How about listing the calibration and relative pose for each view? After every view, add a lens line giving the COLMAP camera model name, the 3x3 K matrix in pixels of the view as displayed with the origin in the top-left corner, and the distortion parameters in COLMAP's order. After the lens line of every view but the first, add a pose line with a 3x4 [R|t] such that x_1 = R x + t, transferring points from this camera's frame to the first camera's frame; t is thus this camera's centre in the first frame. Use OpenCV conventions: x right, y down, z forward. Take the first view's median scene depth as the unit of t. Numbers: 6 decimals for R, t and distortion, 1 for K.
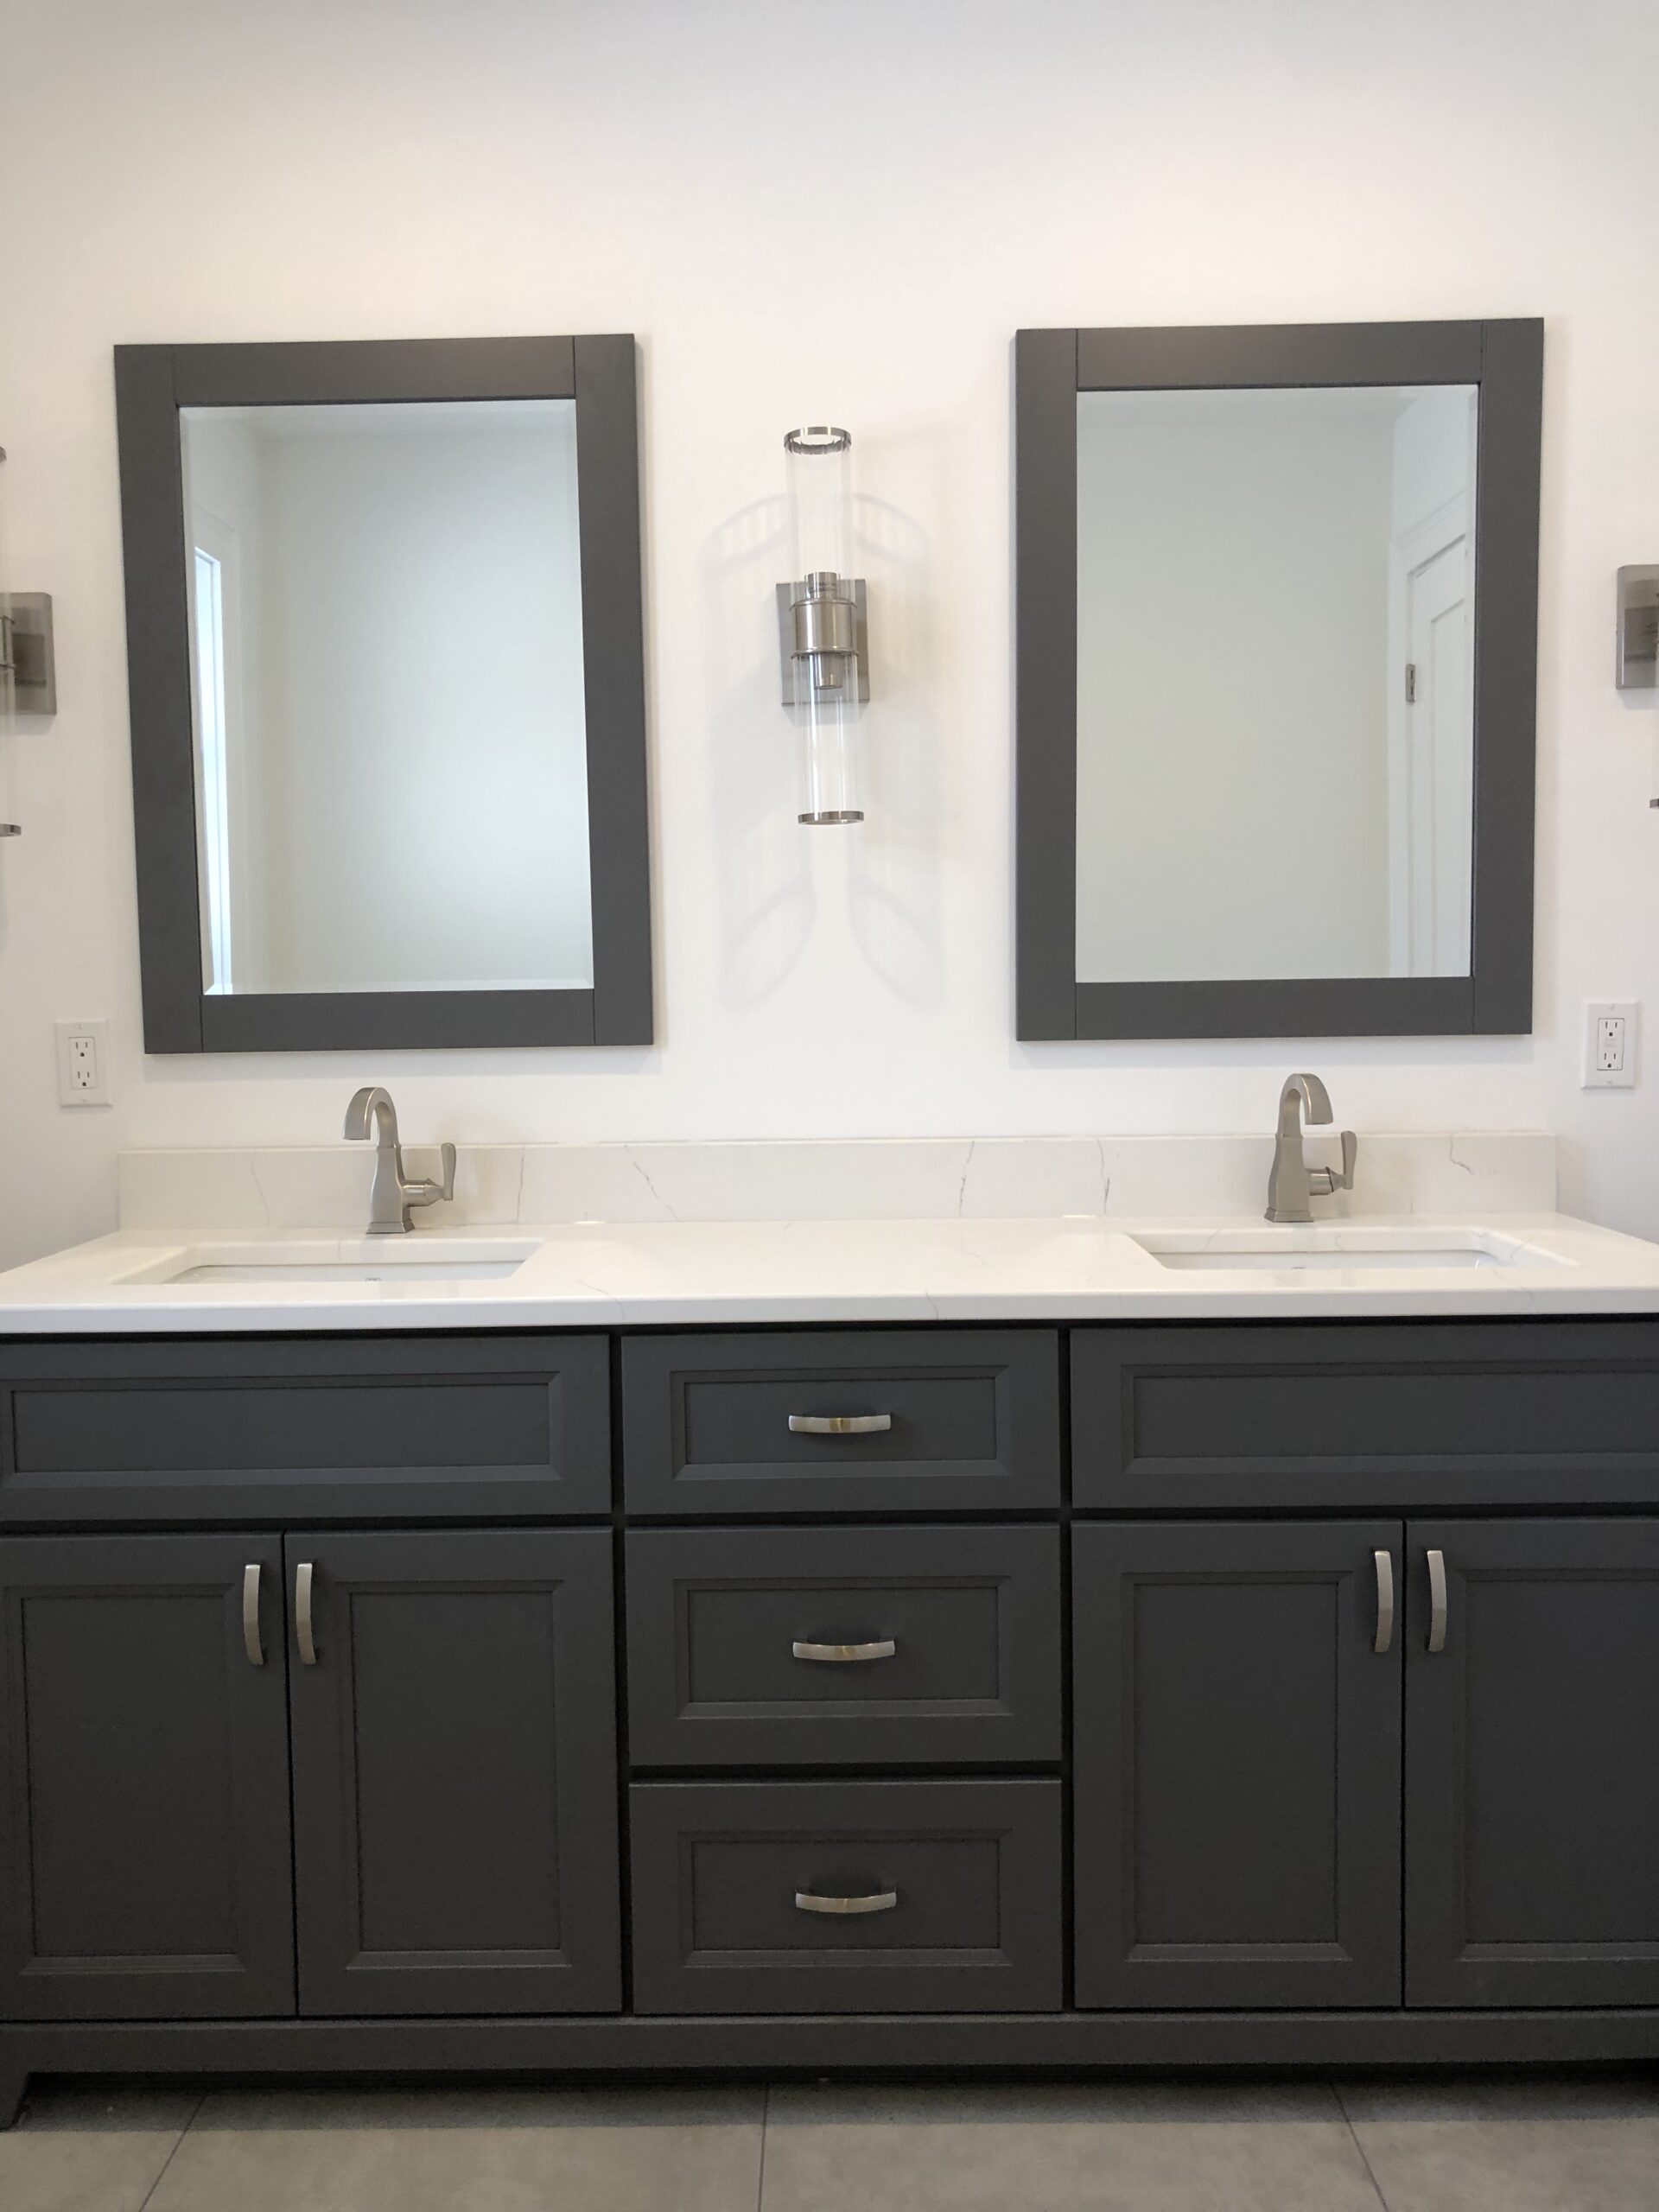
lens RADIAL K [[1839.0, 0, 827.4], [0, 1839.0, 1103.0], [0, 0, 1]] dist [0.014123, -0.020761]
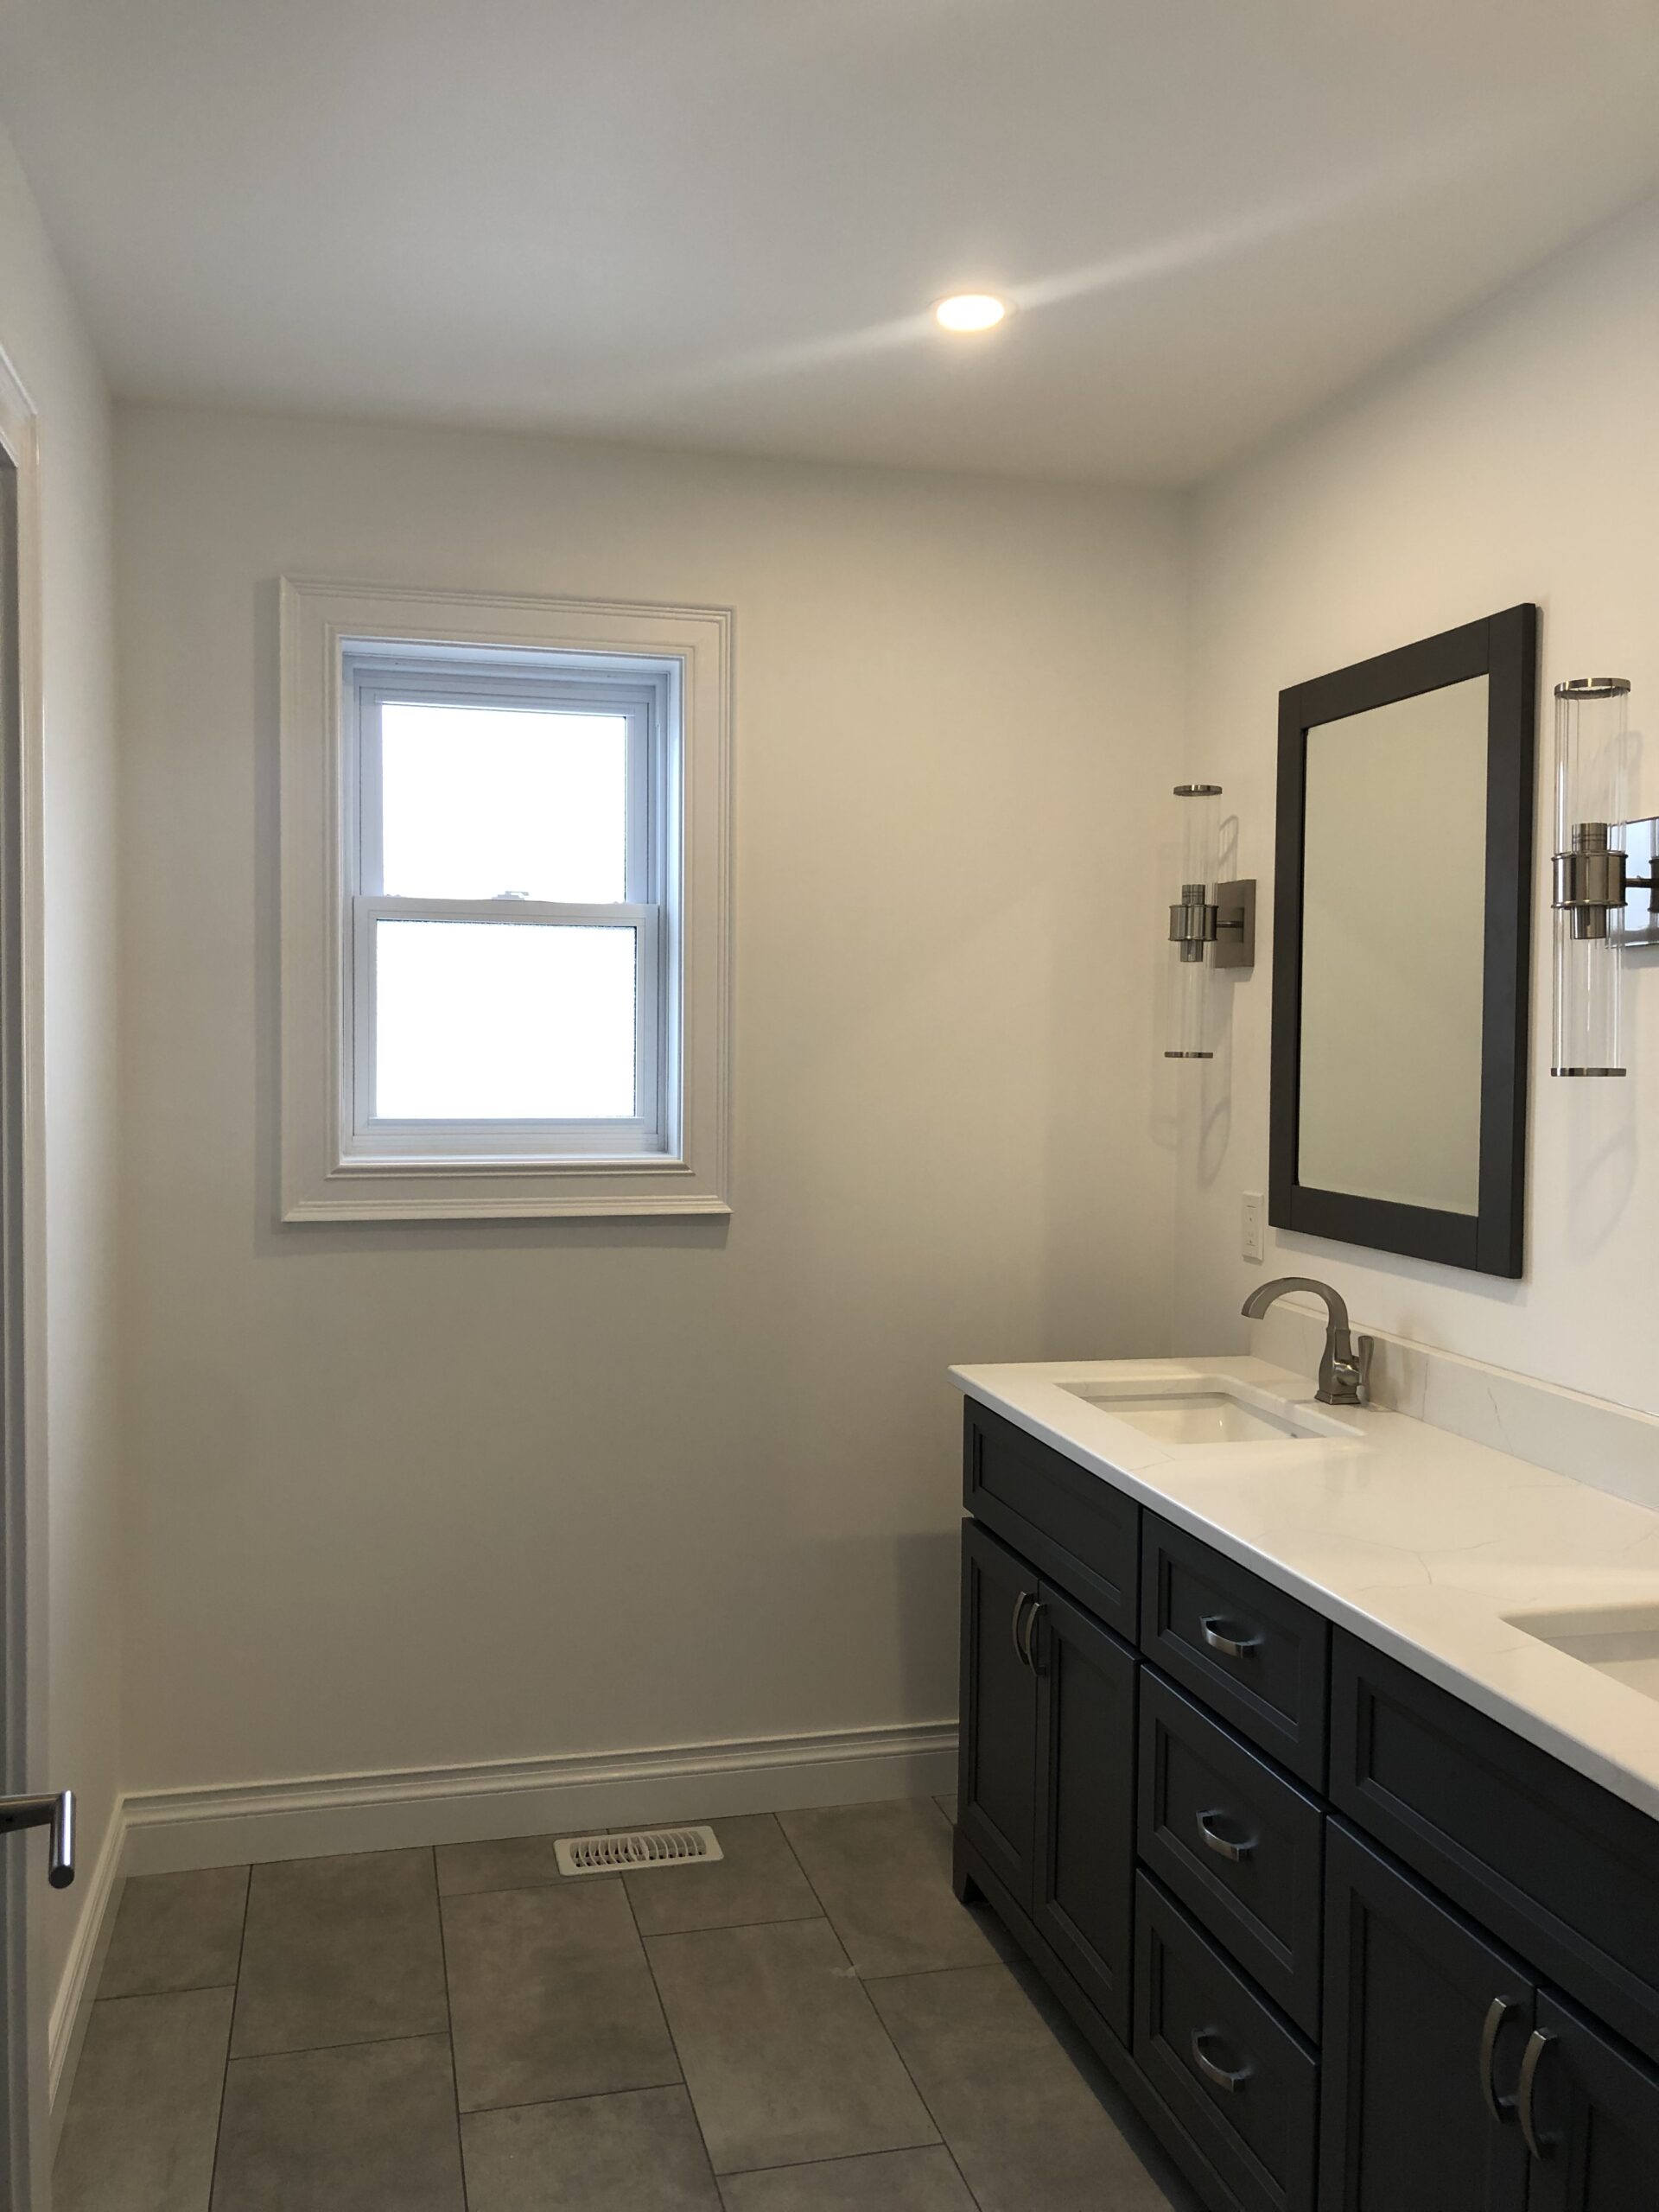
lens RADIAL K [[1839.0, 0, 827.5], [0, 1839.0, 1104.7], [0, 0, 1]] dist [0.014123, -0.020761]
pose [[0.253026, 0.062393, -0.965445, 0.816482], [-0.070863, 0.996433, 0.045824, -0.151641], [0.964861, 0.056819, 0.256545, 0.361470]]
